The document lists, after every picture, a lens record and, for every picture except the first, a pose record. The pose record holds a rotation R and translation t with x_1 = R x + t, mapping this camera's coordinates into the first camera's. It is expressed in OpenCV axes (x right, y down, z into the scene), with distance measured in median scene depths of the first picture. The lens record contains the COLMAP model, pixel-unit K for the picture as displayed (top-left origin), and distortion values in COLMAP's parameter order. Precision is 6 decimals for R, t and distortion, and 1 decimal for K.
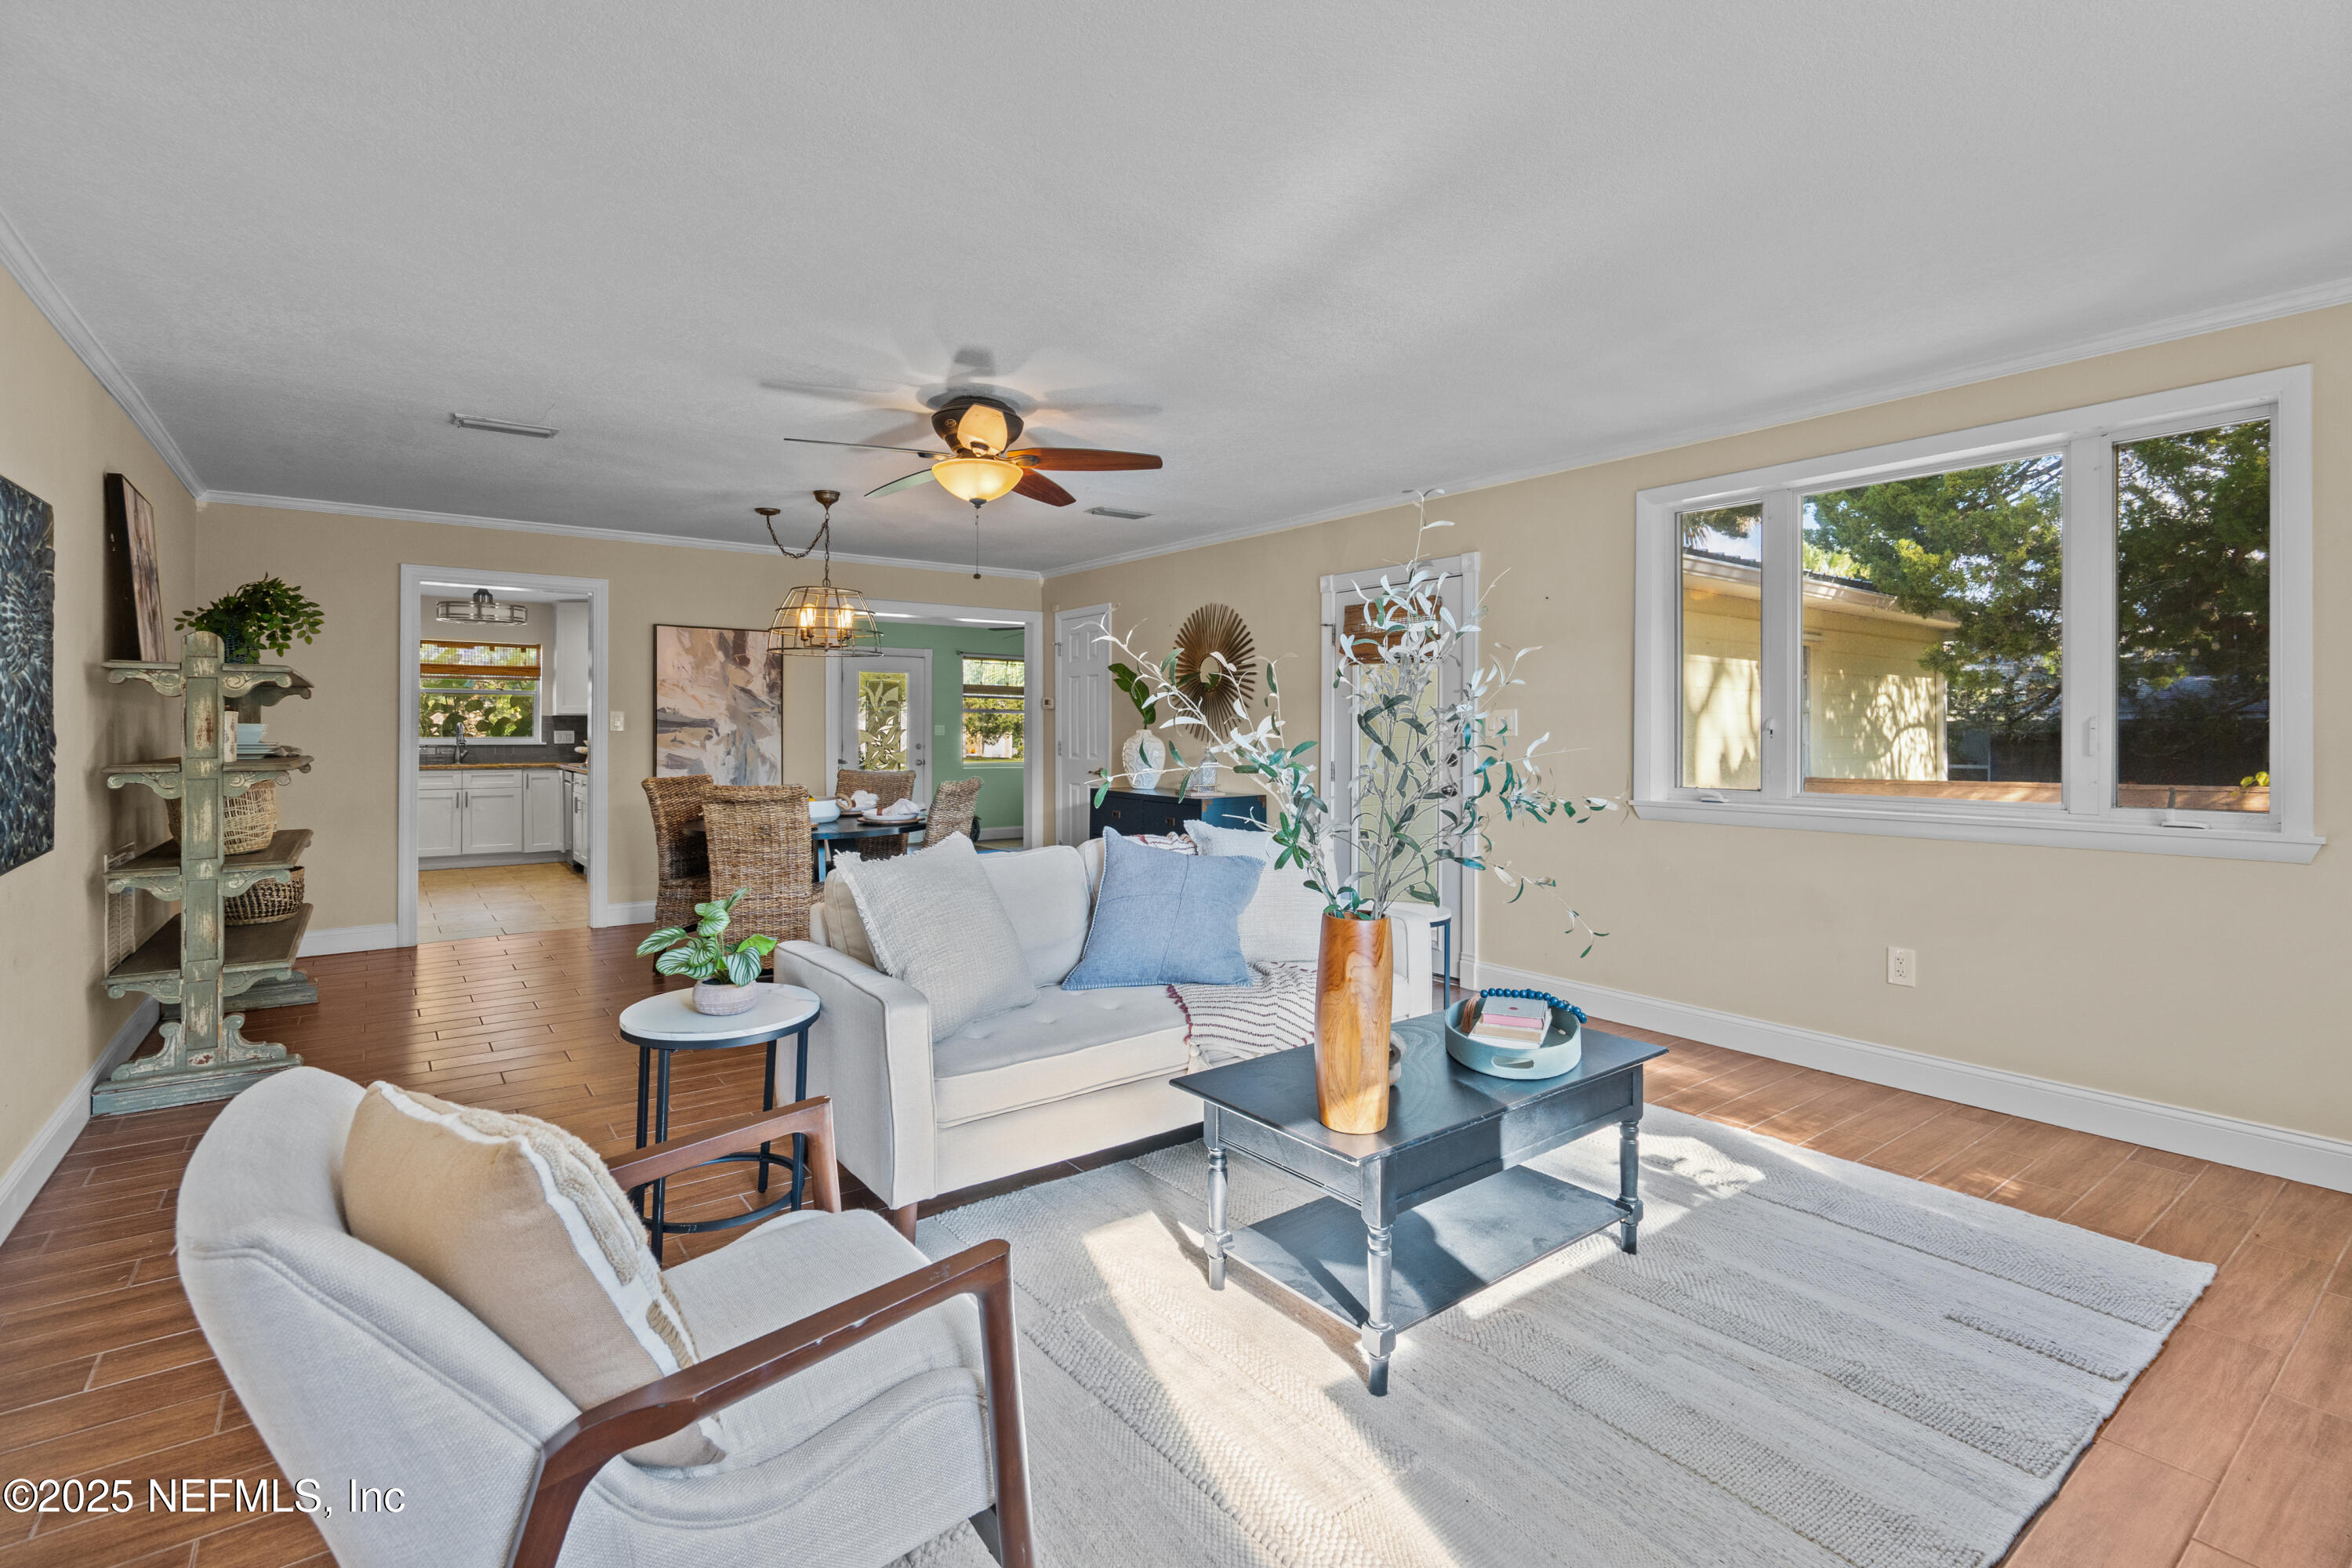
lens RADIAL K [[1088.9, 0, 1171.1], [0, 1088.9, 730.9], [0, 0, 1]] dist [-0.002653, -0.000203]
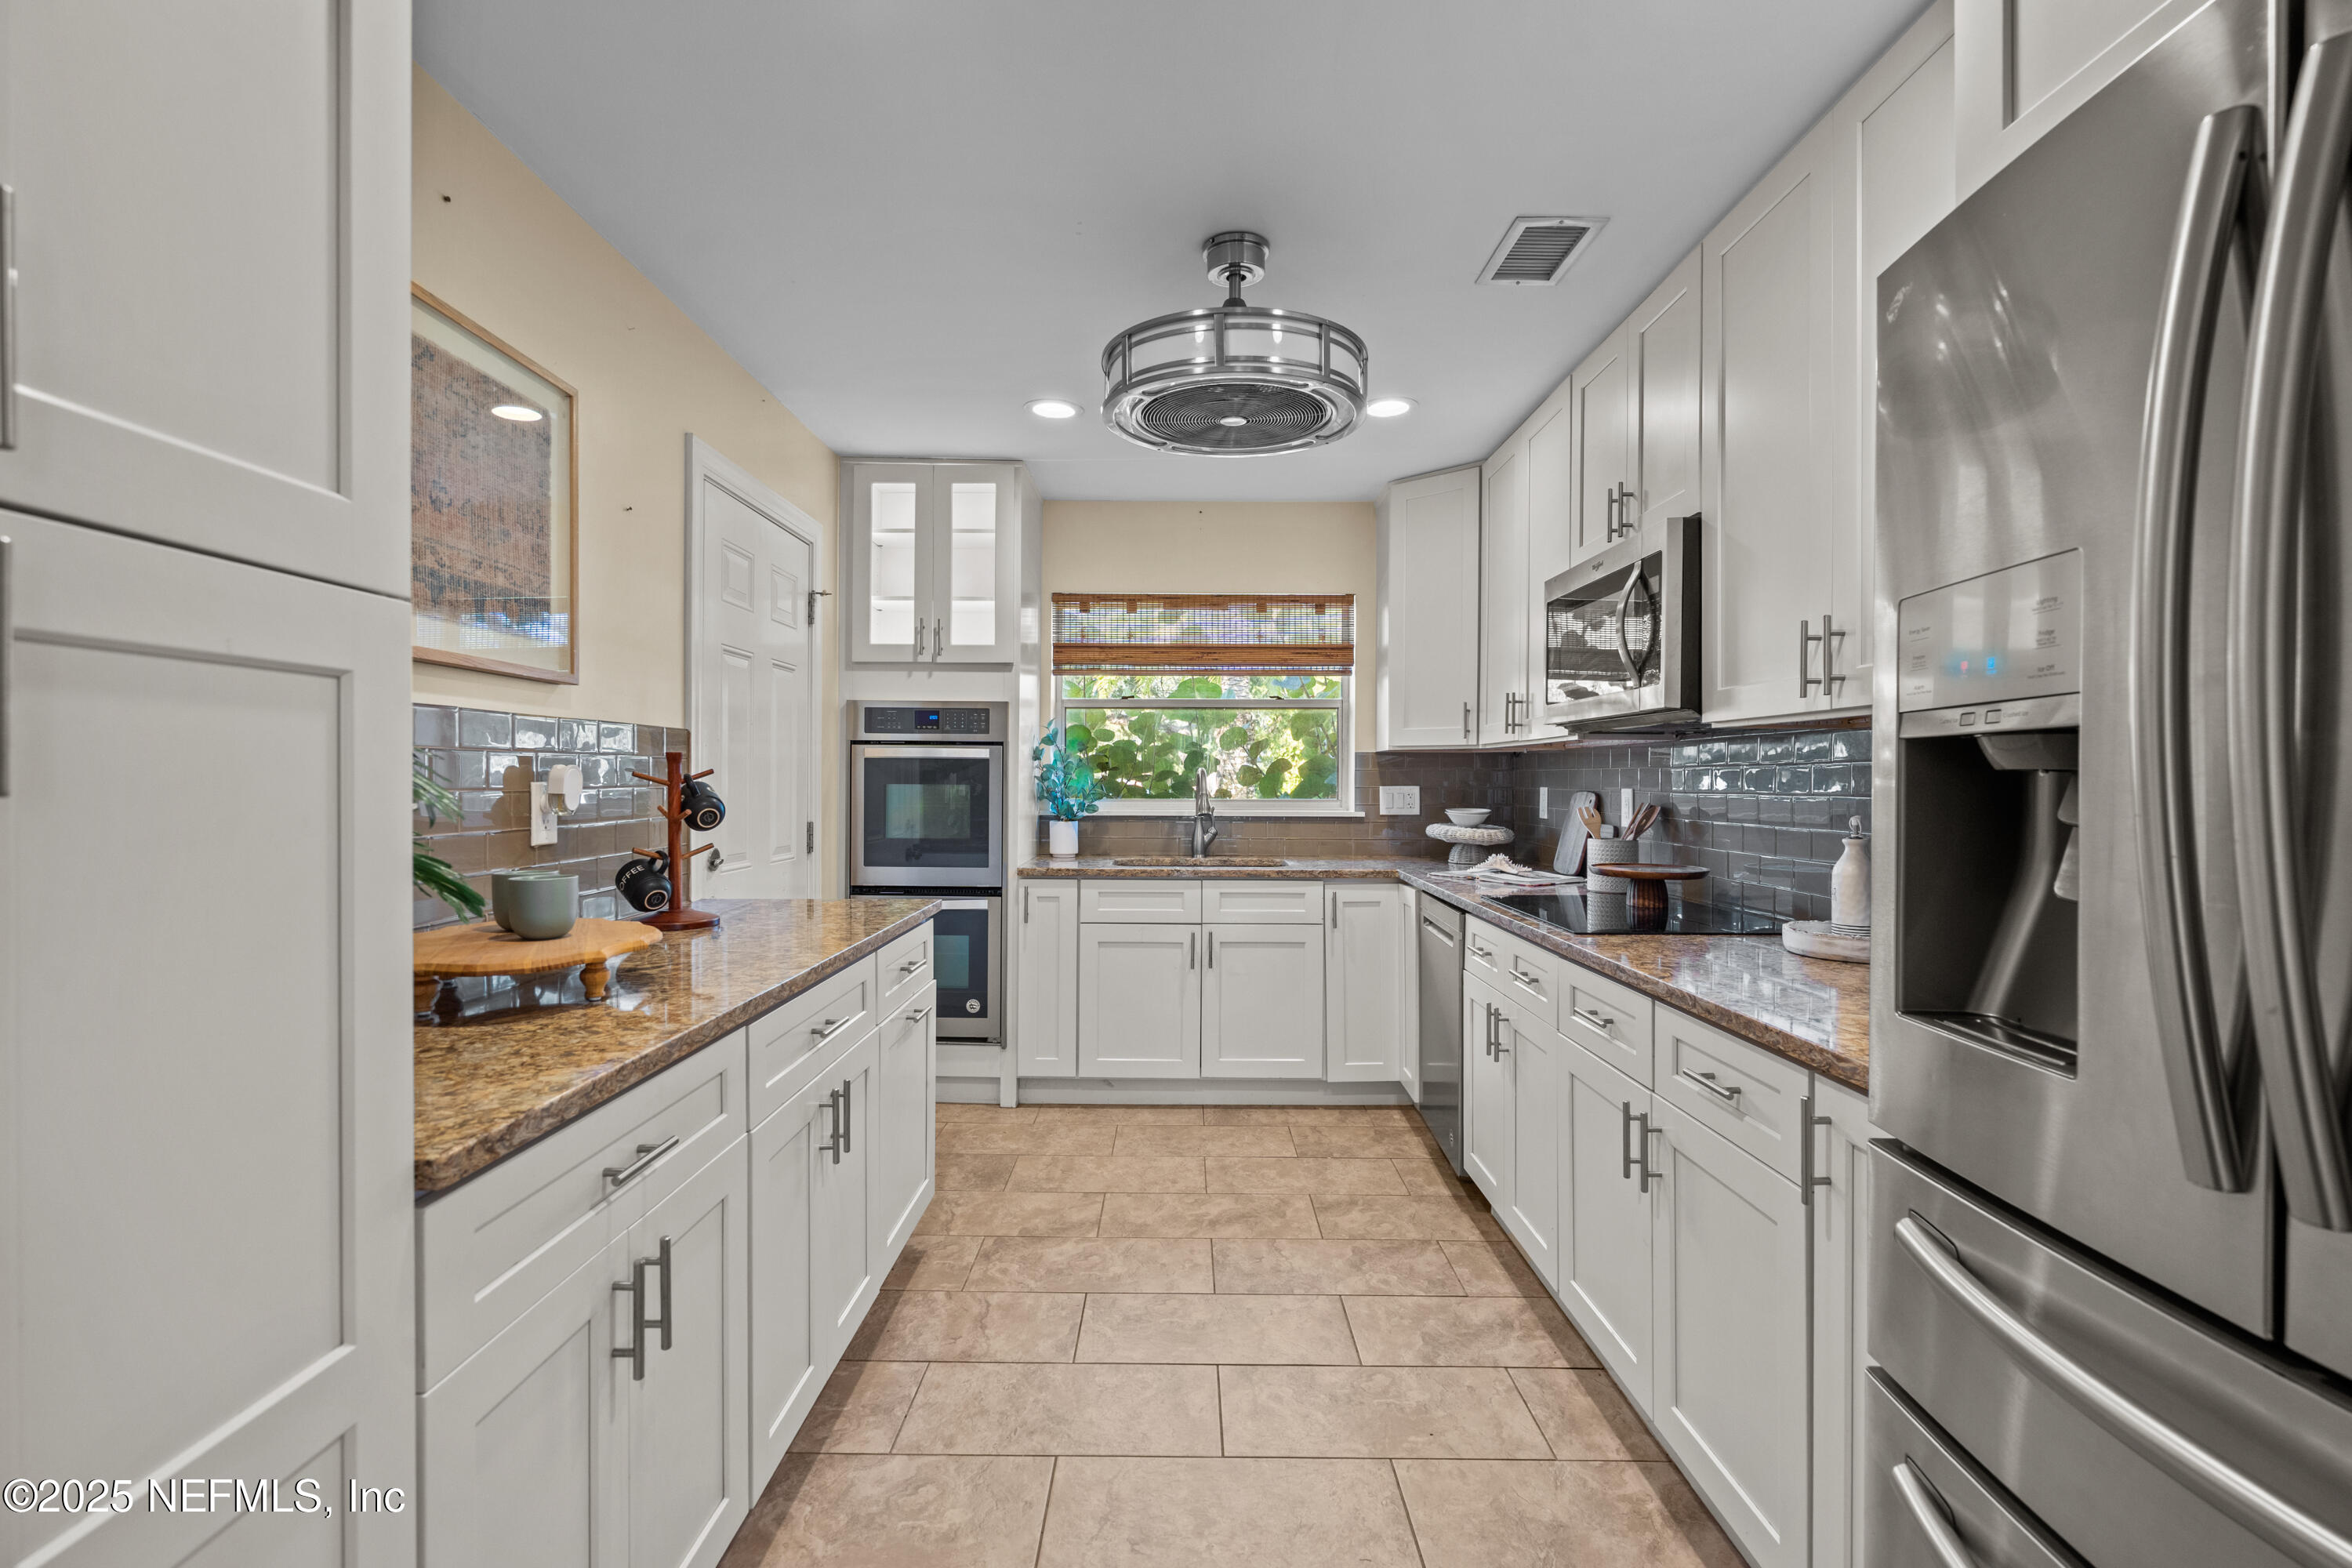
lens RADIAL K [[1088.9, 0, 1171.1], [0, 1088.9, 730.9], [0, 0, 1]] dist [-0.002653, -0.000203]
pose [[0.801265, -0.024808, -0.597795, -0.371367], [-0.002565, 0.998988, -0.044895, -0.002536], [0.598304, 0.037506, 0.800391, 0.595519]]
